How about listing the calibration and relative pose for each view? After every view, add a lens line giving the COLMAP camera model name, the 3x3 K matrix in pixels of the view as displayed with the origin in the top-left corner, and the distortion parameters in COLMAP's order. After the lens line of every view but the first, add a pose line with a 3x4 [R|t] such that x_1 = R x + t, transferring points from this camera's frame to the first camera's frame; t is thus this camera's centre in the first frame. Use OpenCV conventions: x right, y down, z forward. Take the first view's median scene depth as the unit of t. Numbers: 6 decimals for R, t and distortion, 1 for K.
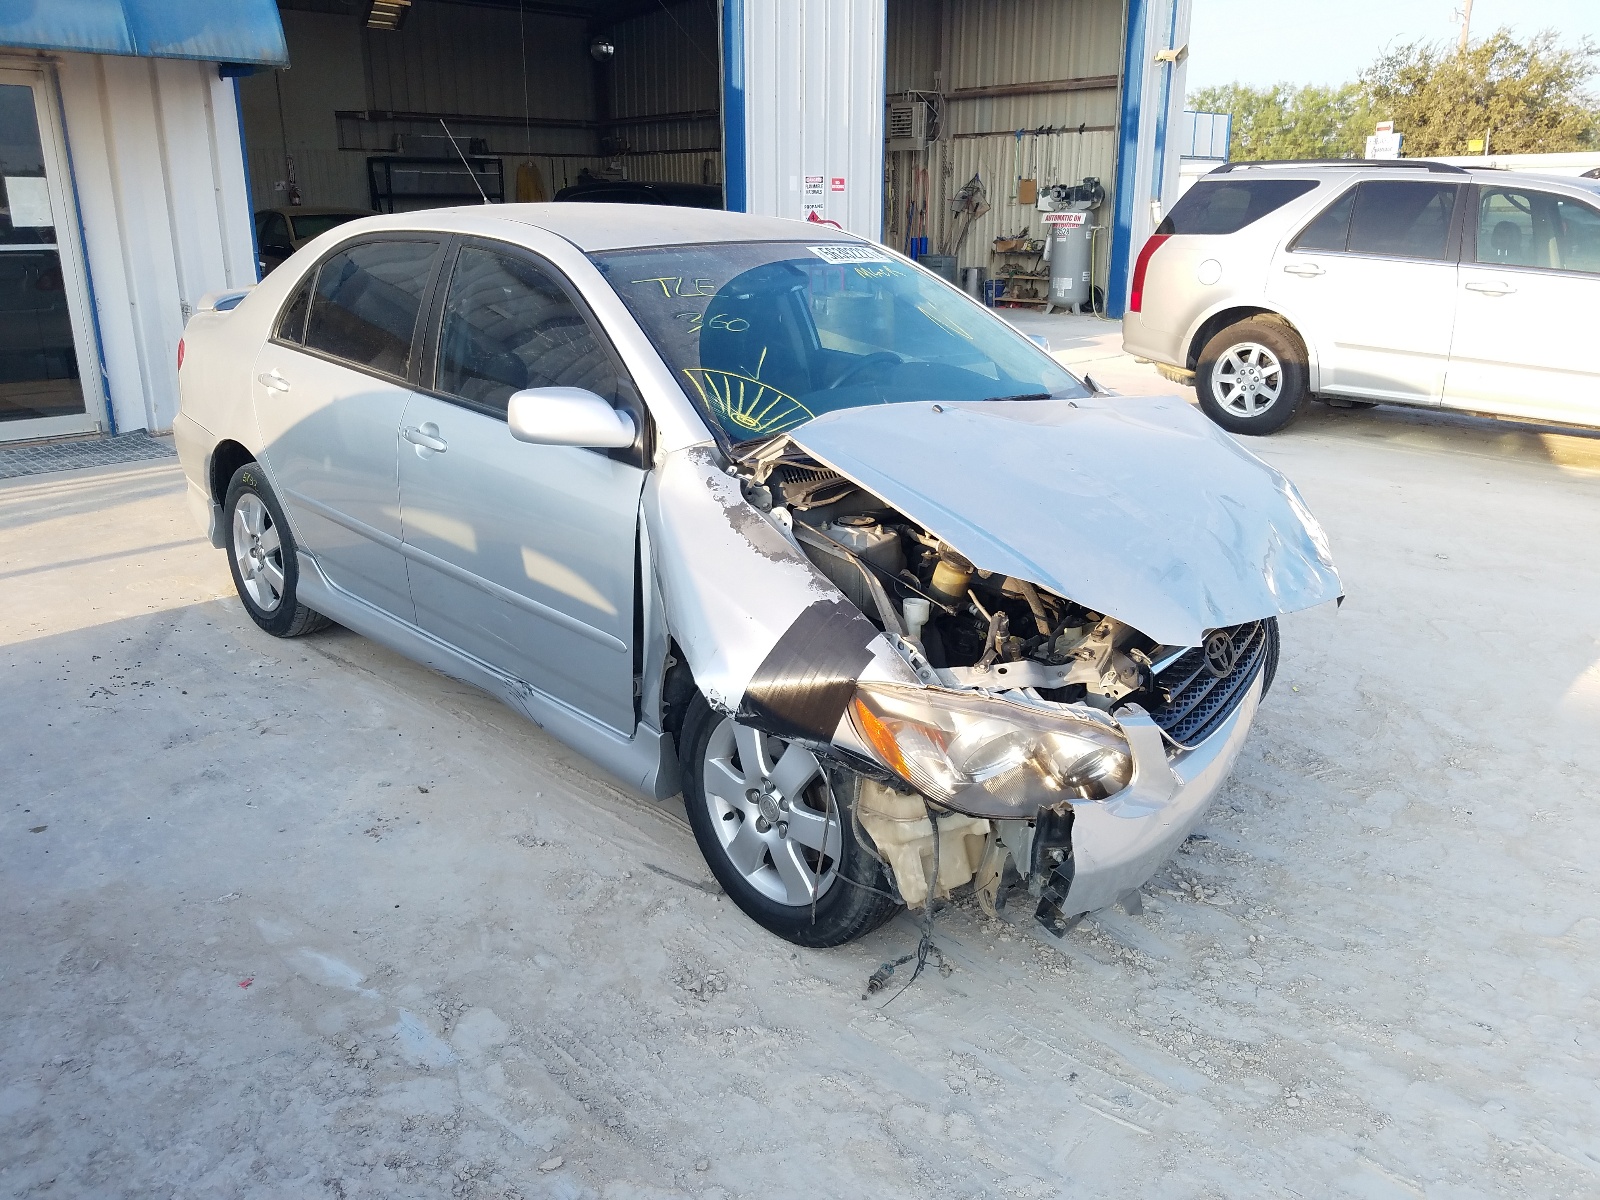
lens RADIAL K [[1259.8, 0, 784.7], [0, 1259.8, 596.2], [0, 0, 1]] dist [-0.015096, 0.017453]
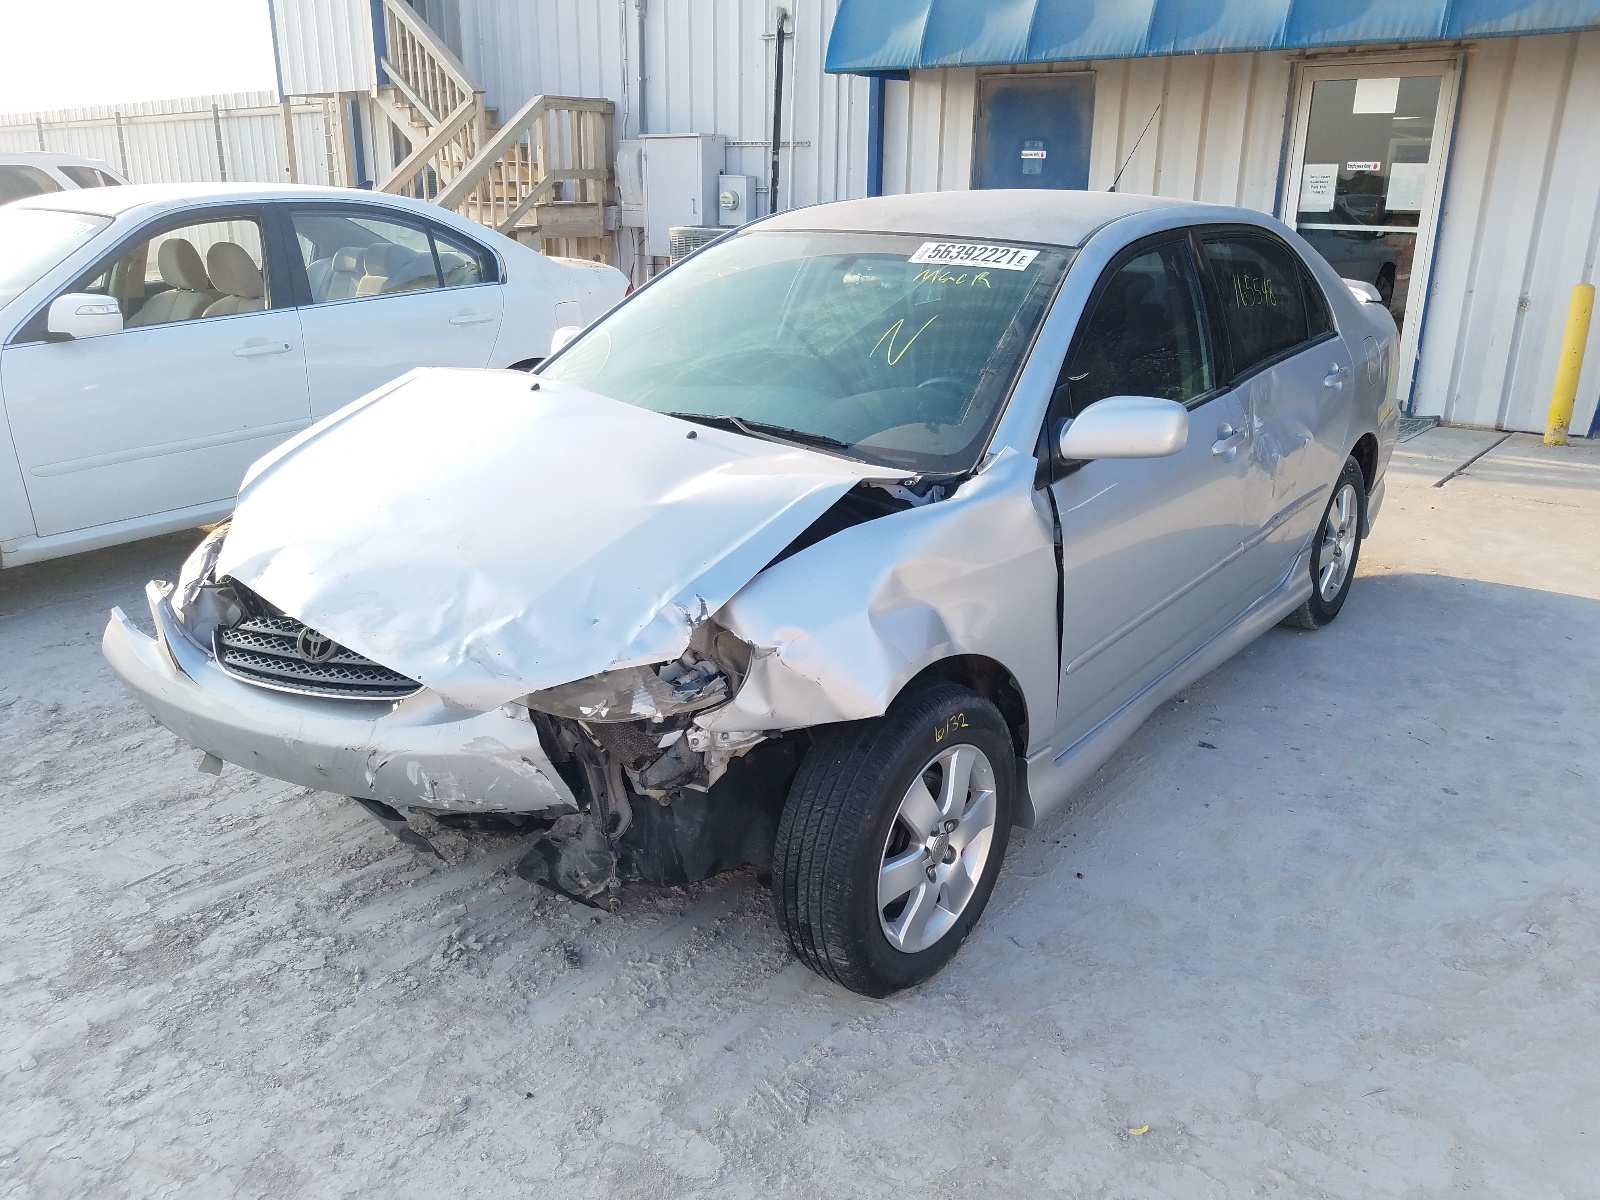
lens RADIAL K [[1252.0, 0, 793.0], [0, 1252.0, 601.6], [0, 0, 1]] dist [-0.014730, 0.004335]
pose [[0.124771, 0.321751, -0.938567, 0.446029], [-0.305319, 0.912508, 0.272229, -0.125128], [0.944040, 0.252596, 0.212091, 0.384654]]
